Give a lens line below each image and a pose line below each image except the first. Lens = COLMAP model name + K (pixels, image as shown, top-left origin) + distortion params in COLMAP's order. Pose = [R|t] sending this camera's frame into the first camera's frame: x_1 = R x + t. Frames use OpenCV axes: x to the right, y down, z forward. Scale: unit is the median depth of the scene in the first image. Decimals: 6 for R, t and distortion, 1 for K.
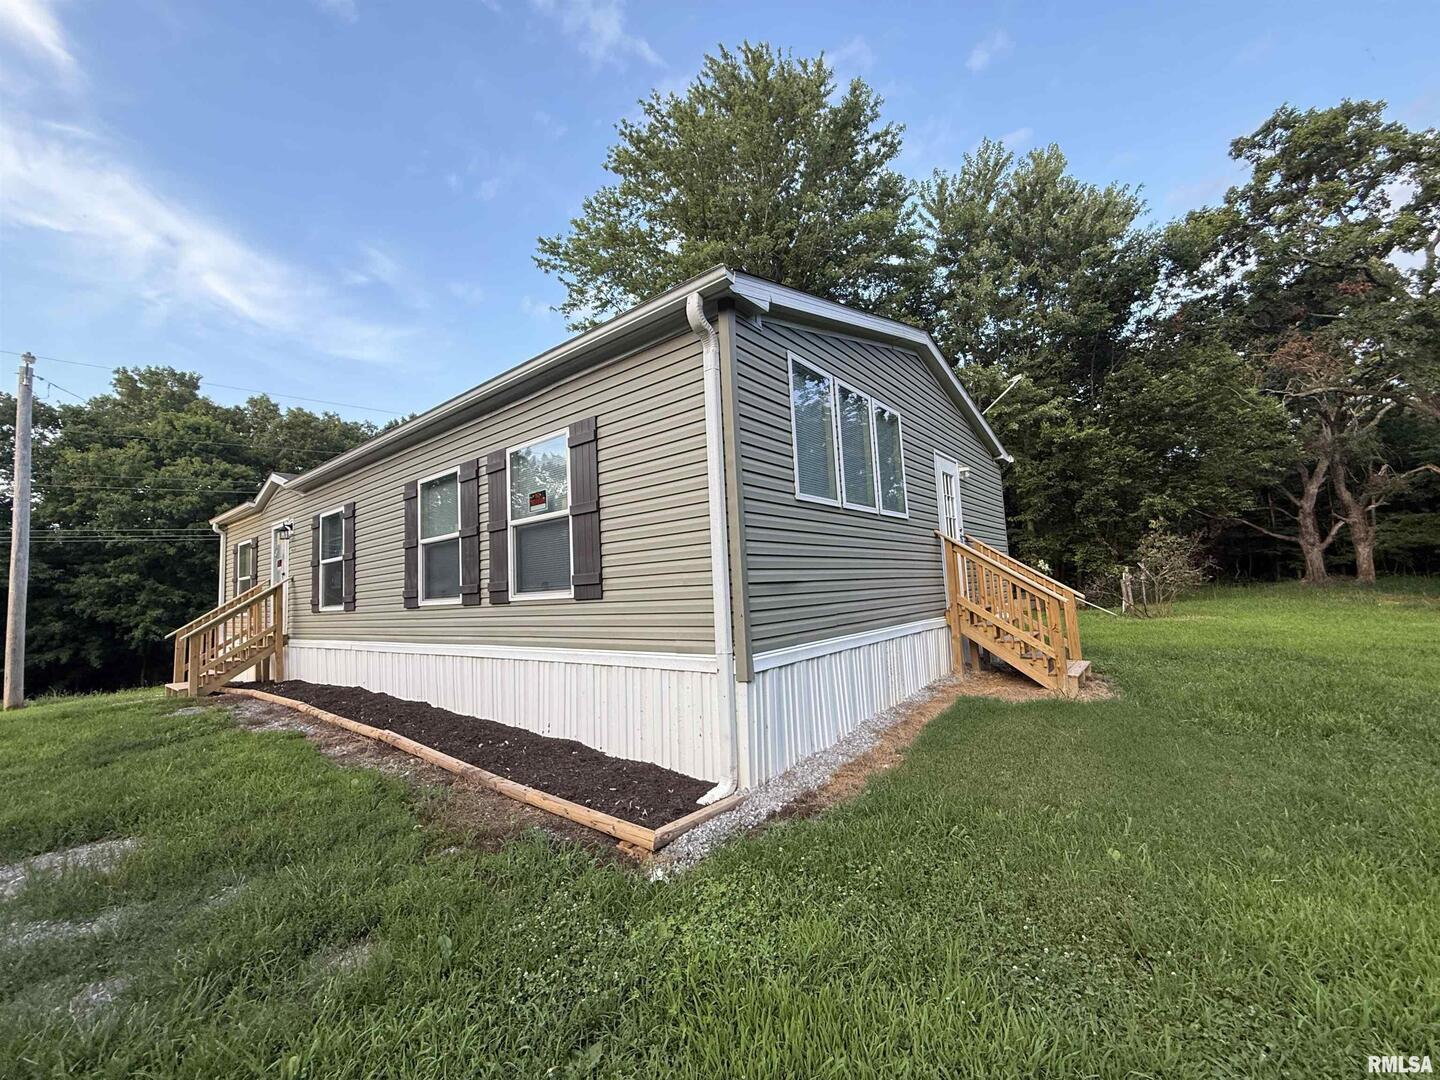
lens RADIAL K [[574.0, 0, 721.7], [0, 574.0, 543.7], [0, 0, 1]] dist [-0.000953, 0.000319]
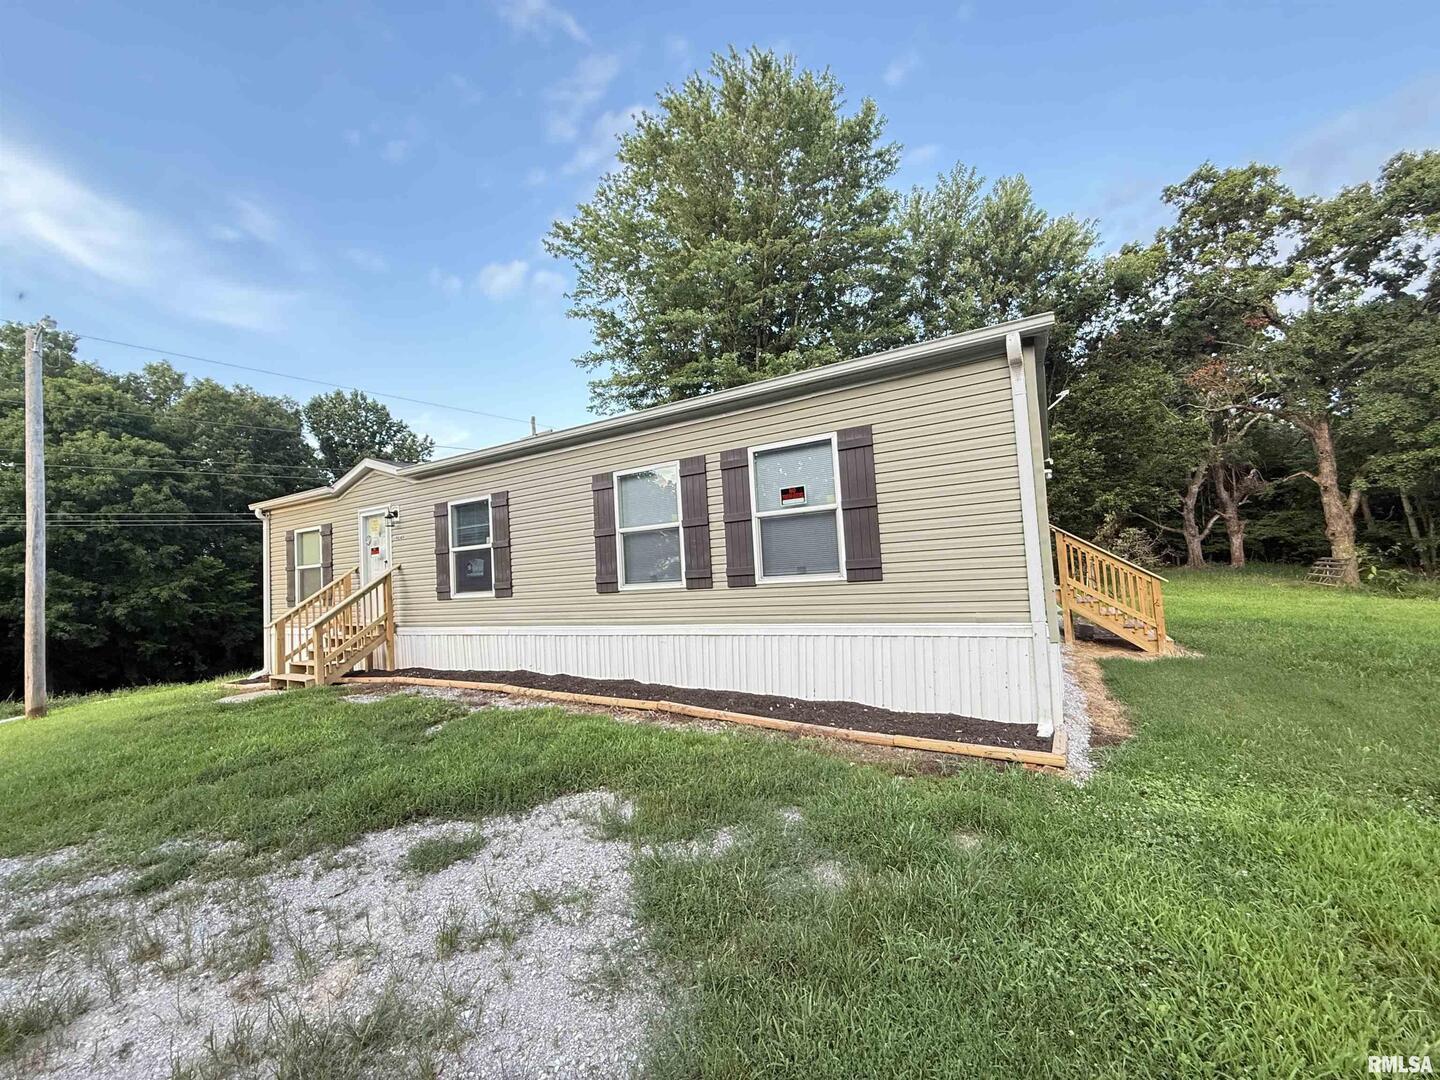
lens RADIAL K [[574.0, 0, 713.8], [0, 574.0, 543.6], [0, 0, 1]] dist [-0.000953, 0.000319]
pose [[0.989267, 0.002575, 0.146093, -0.172915], [-0.005466, 0.999797, 0.019390, -0.000077], [-0.146014, -0.019981, 0.989081, -0.027769]]
